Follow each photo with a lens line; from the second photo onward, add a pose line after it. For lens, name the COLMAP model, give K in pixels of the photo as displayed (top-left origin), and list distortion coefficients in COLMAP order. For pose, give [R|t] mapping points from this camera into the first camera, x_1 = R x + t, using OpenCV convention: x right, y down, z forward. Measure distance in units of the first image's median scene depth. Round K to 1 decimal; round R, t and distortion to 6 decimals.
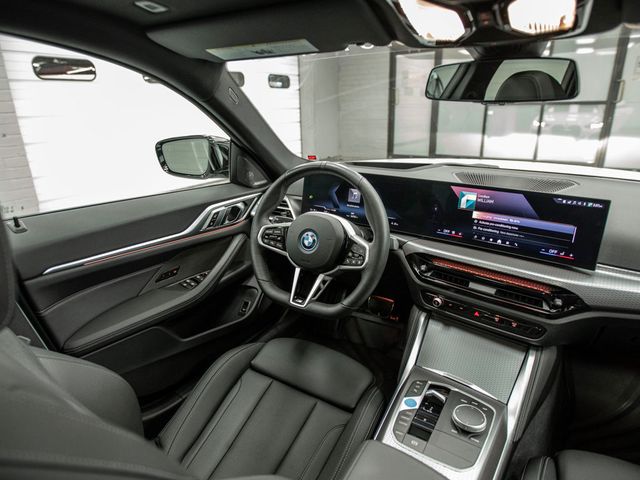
lens RADIAL K [[378.4, 0, 322.9], [0, 378.4, 243.3], [0, 0, 1]] dist [-0.023948, 0.004767]
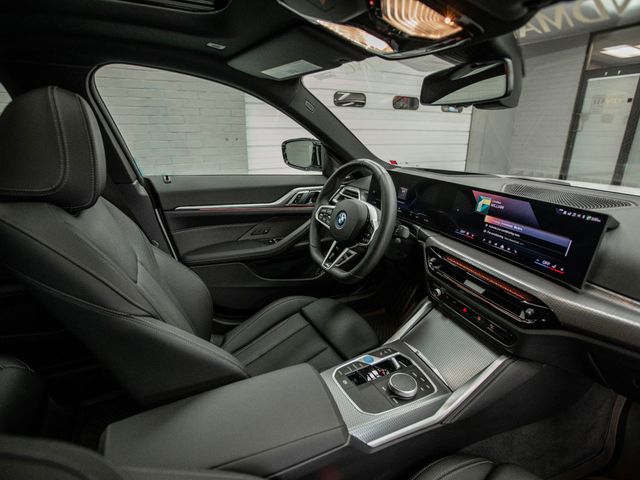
lens RADIAL K [[321.9, 0, 318.0], [0, 321.9, 240.4], [0, 0, 1]] dist [-0.014512, 0.003561]
pose [[0.877681, 0.182701, -0.443054, 0.383345], [-0.188211, 0.981609, 0.031940, 0.041857], [0.440741, 0.055354, 0.895926, -0.003532]]
